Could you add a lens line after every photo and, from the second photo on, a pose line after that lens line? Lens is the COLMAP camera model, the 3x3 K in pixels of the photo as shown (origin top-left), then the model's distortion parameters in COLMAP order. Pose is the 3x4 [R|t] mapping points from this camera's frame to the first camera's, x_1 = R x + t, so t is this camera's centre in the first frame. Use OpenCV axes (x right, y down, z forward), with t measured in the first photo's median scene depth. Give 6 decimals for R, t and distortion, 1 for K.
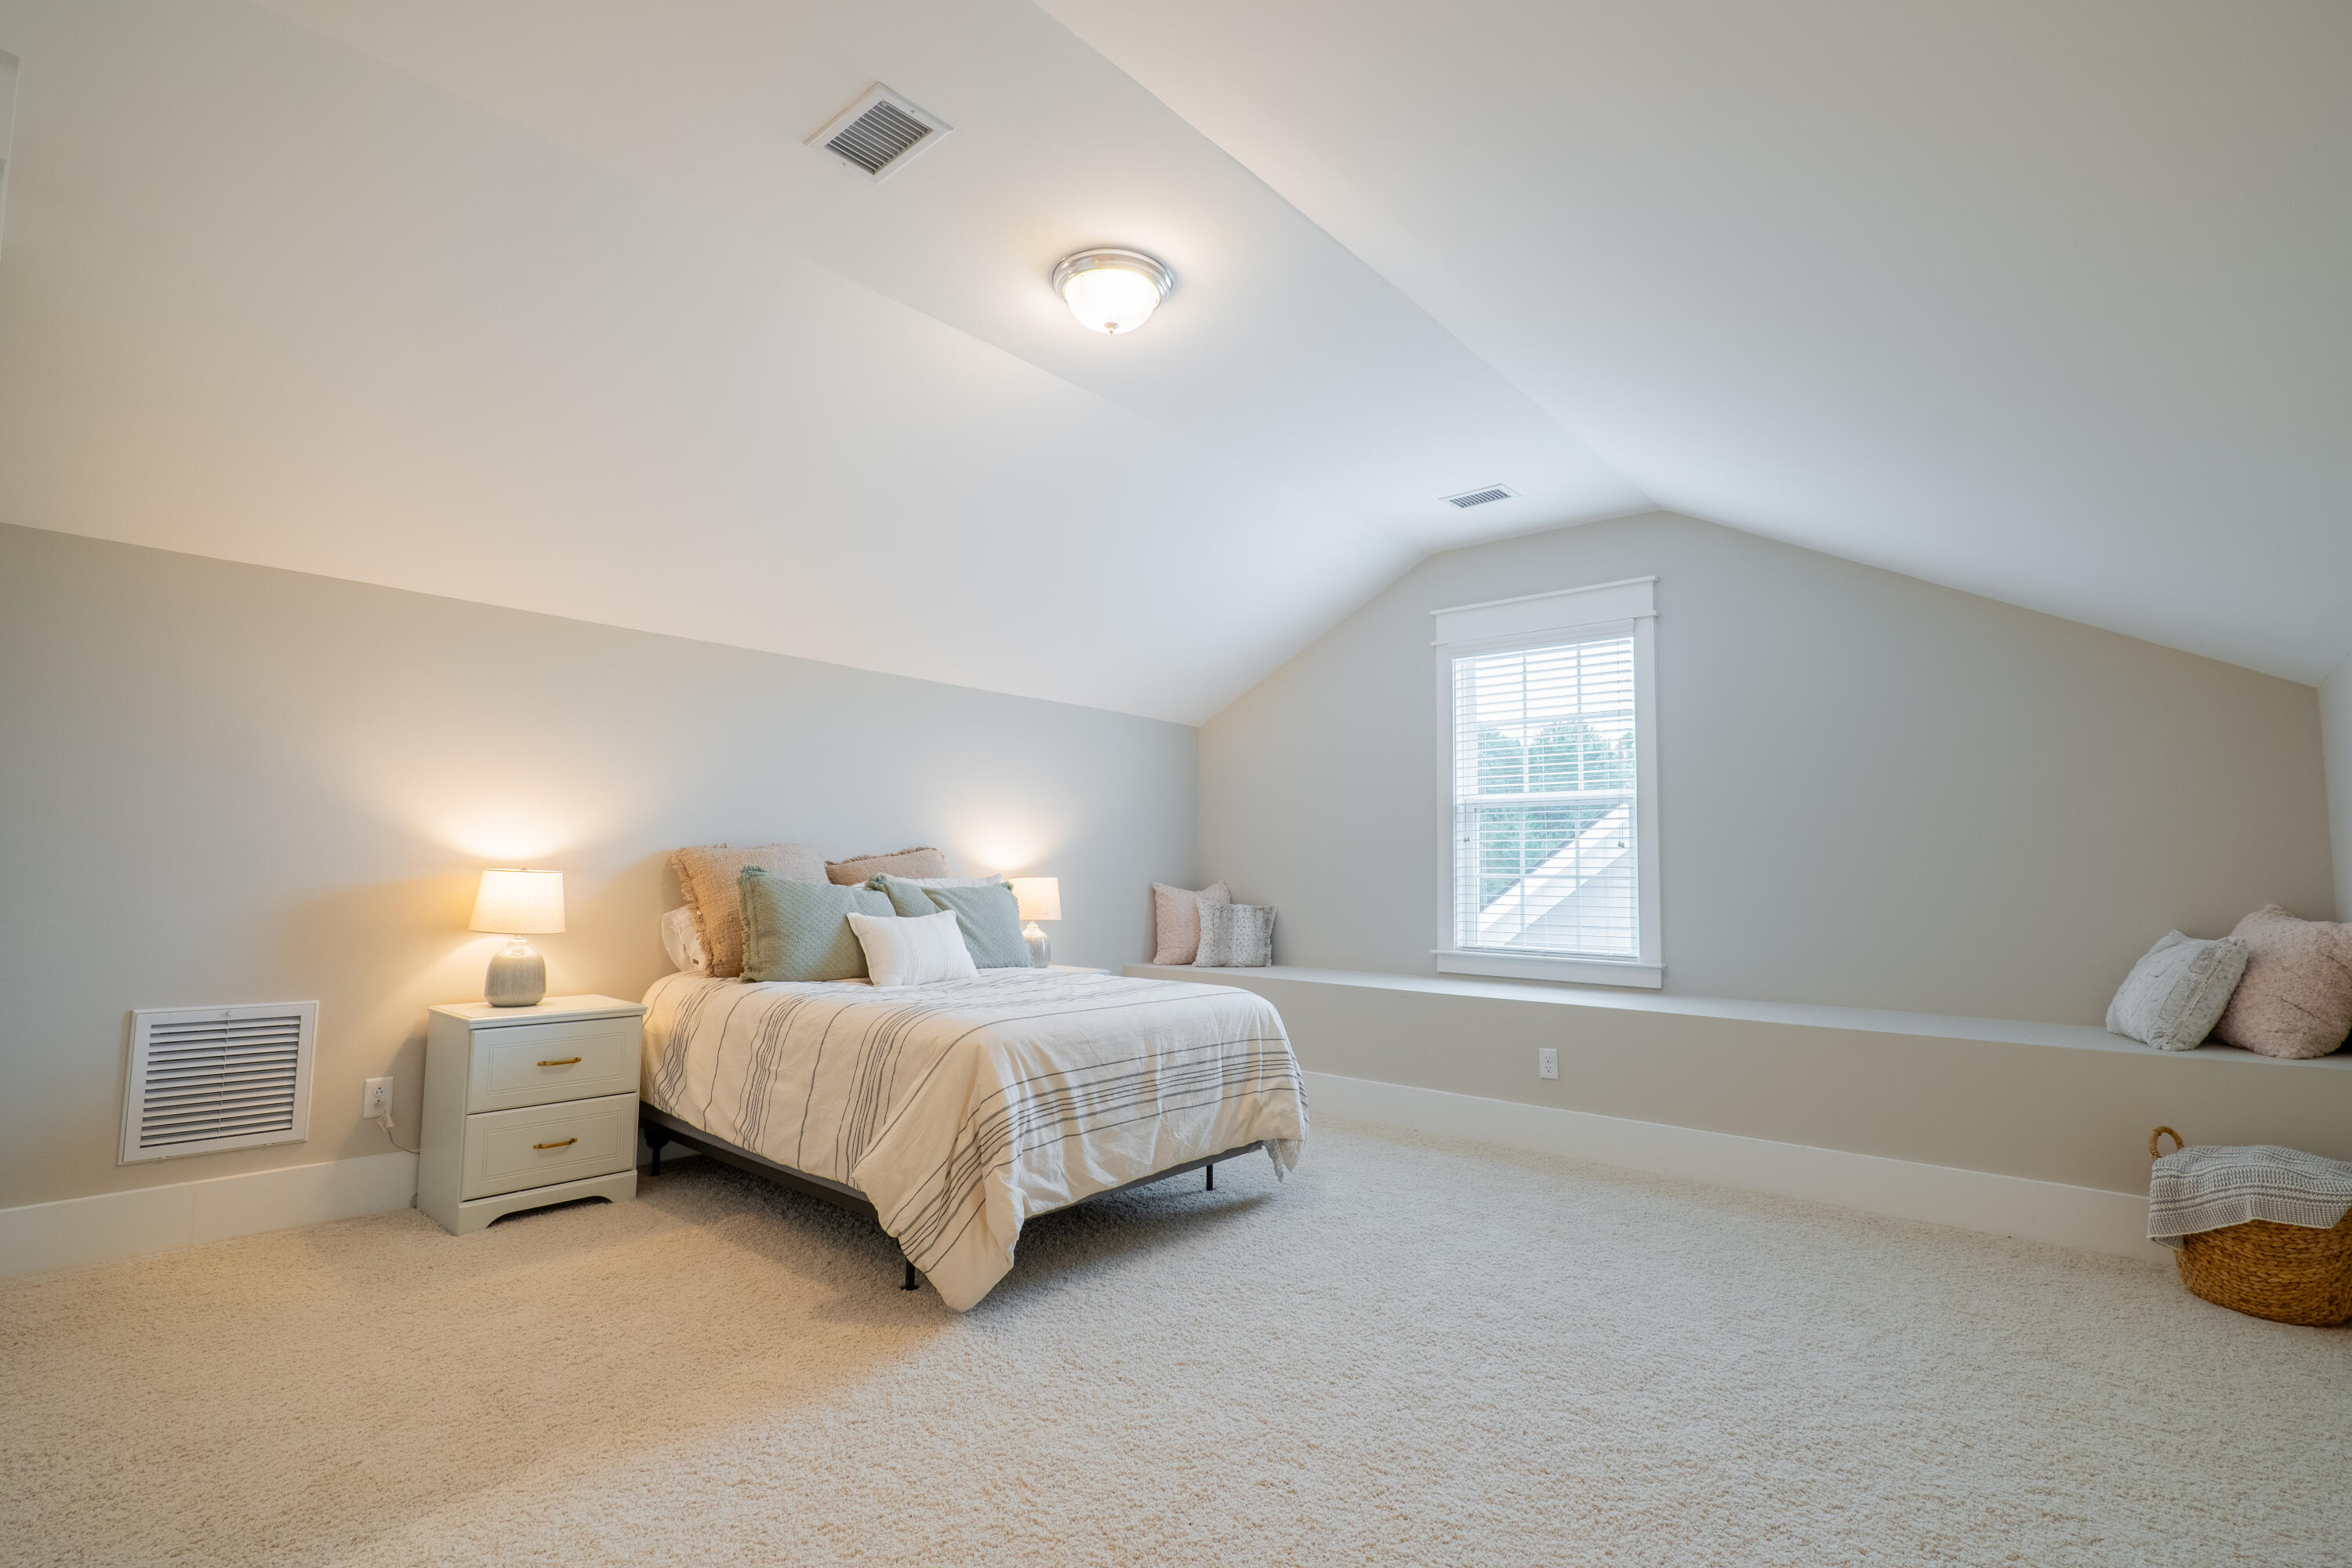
lens RADIAL K [[1095.3, 0, 1170.9], [0, 1095.3, 785.4], [0, 0, 1]] dist [-0.009913, 0.000358]
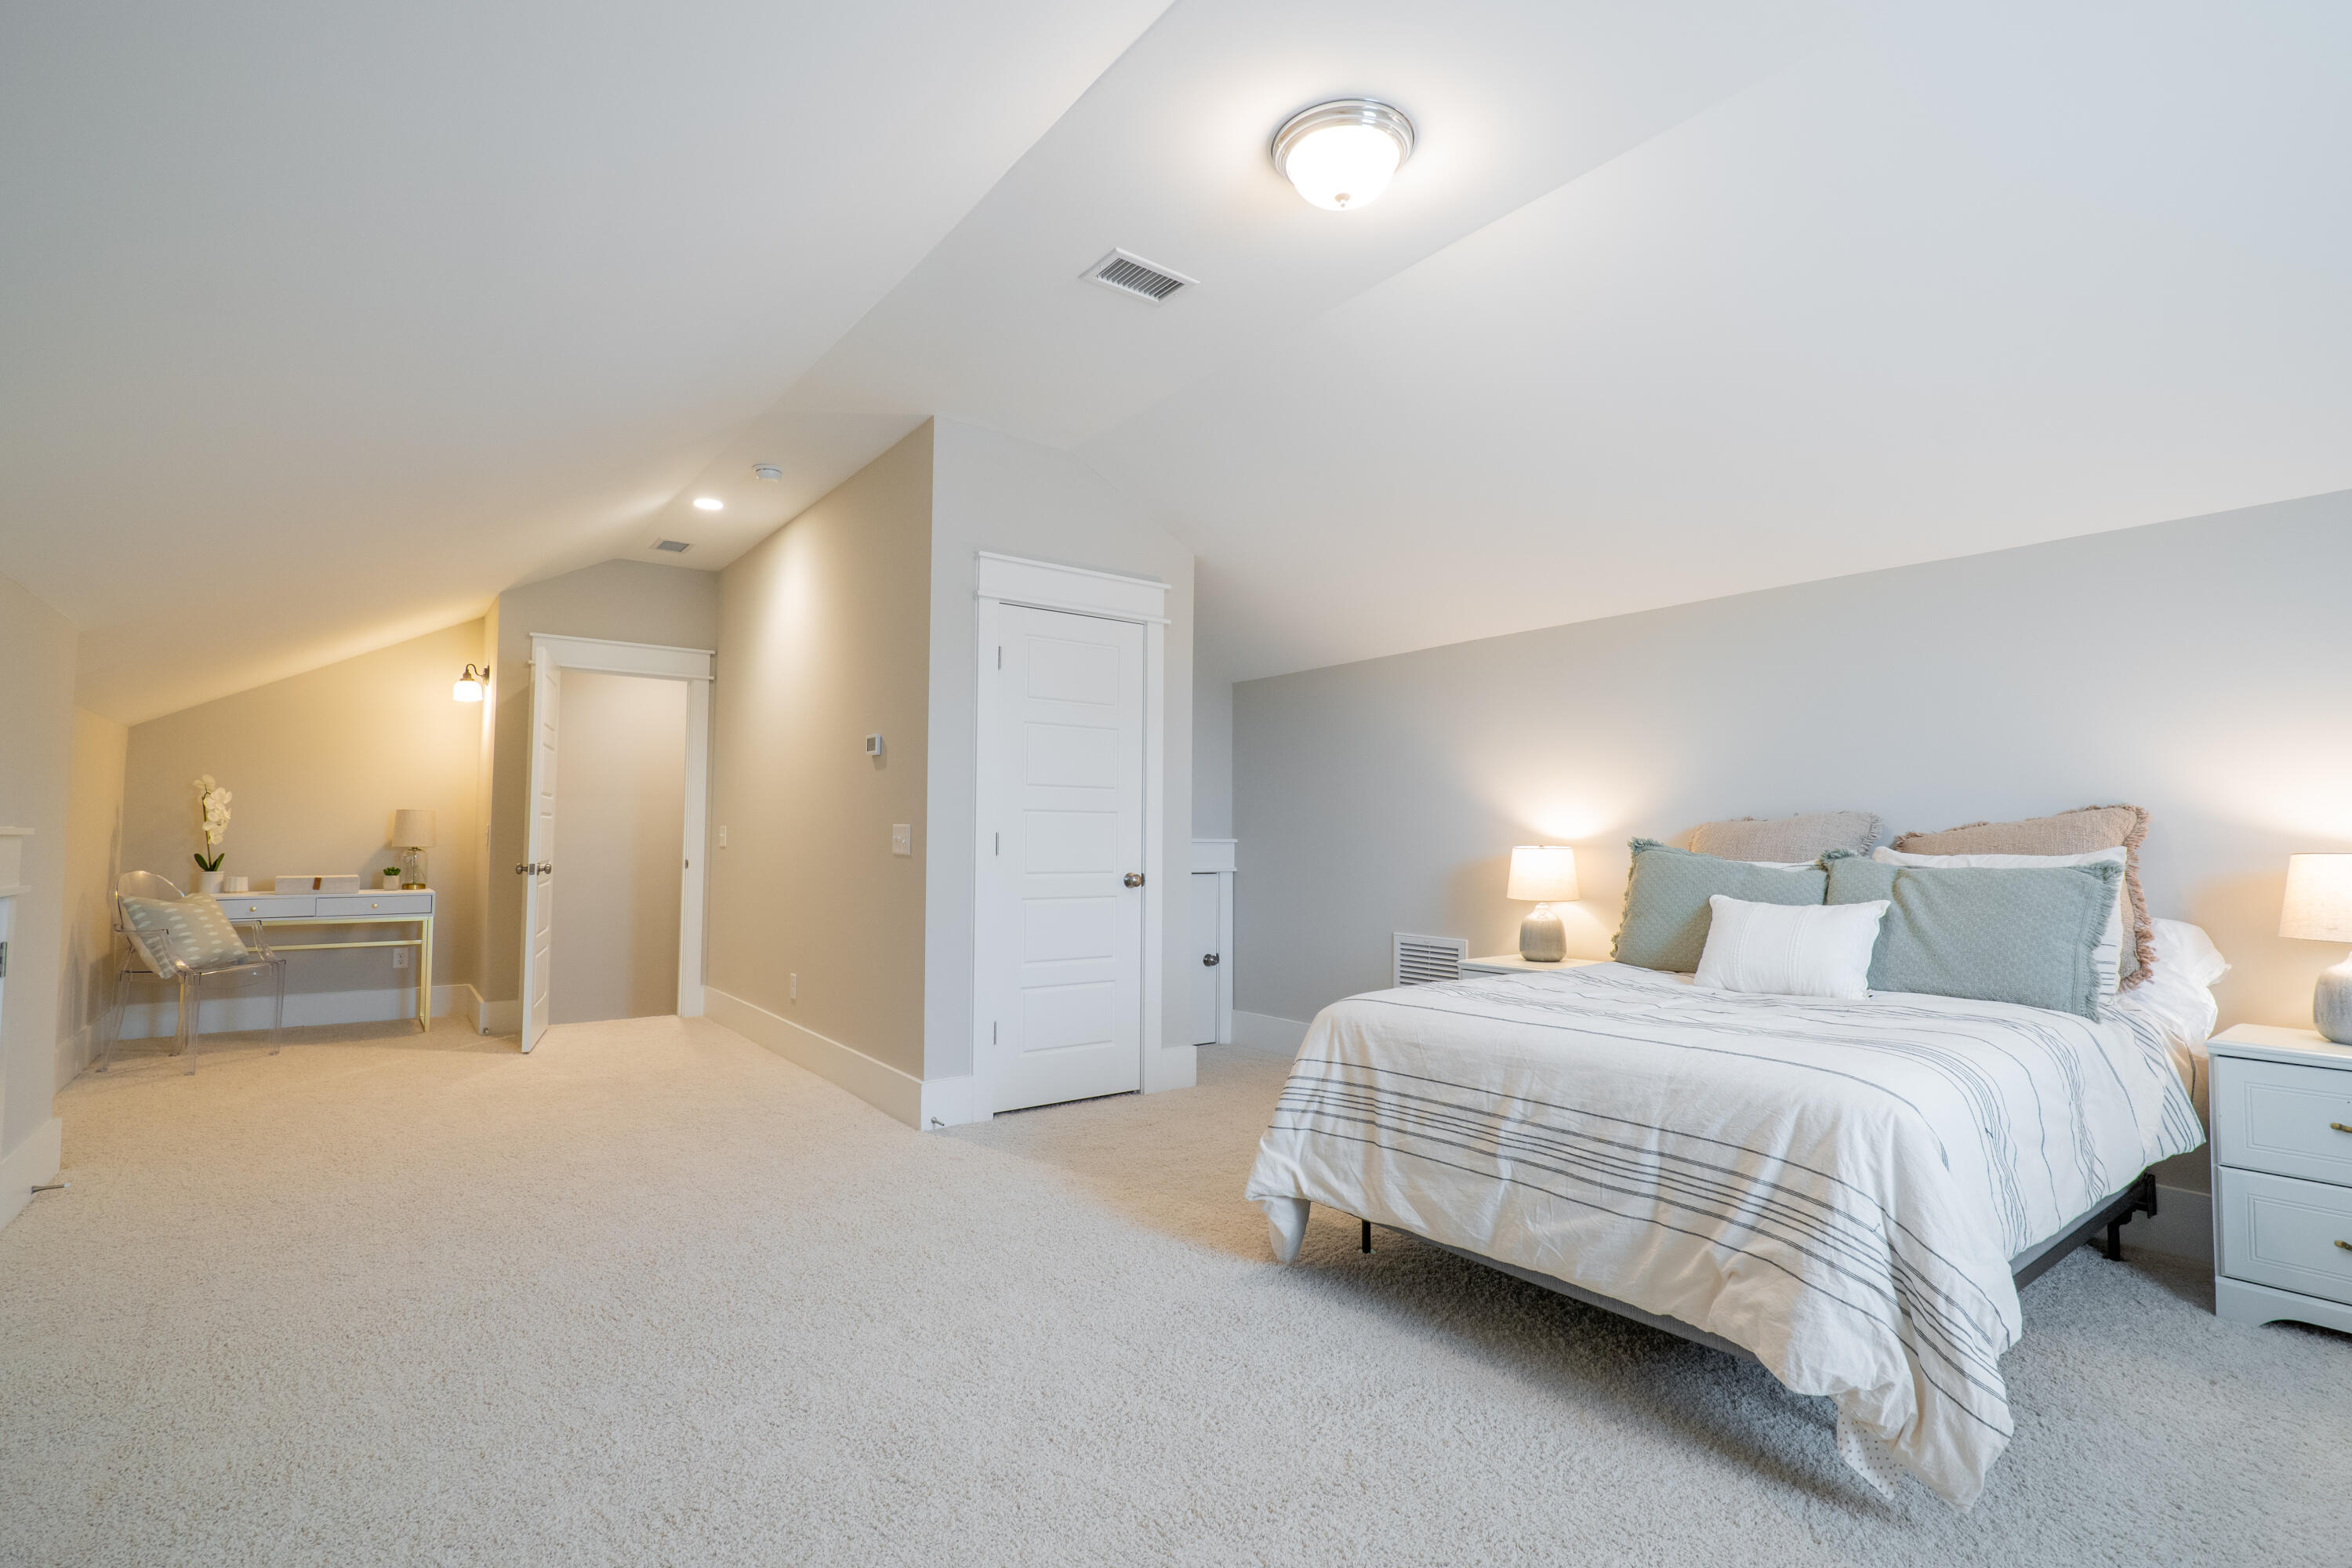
lens RADIAL K [[1095.3, 0, 1167.0], [0, 1095.3, 787.5], [0, 0, 1]] dist [-0.009913, 0.000358]
pose [[-0.206288, -0.066944, -0.976199, 0.752295], [0.070727, 0.994027, -0.083113, 0.095725], [0.975932, -0.086189, -0.200321, 0.974911]]
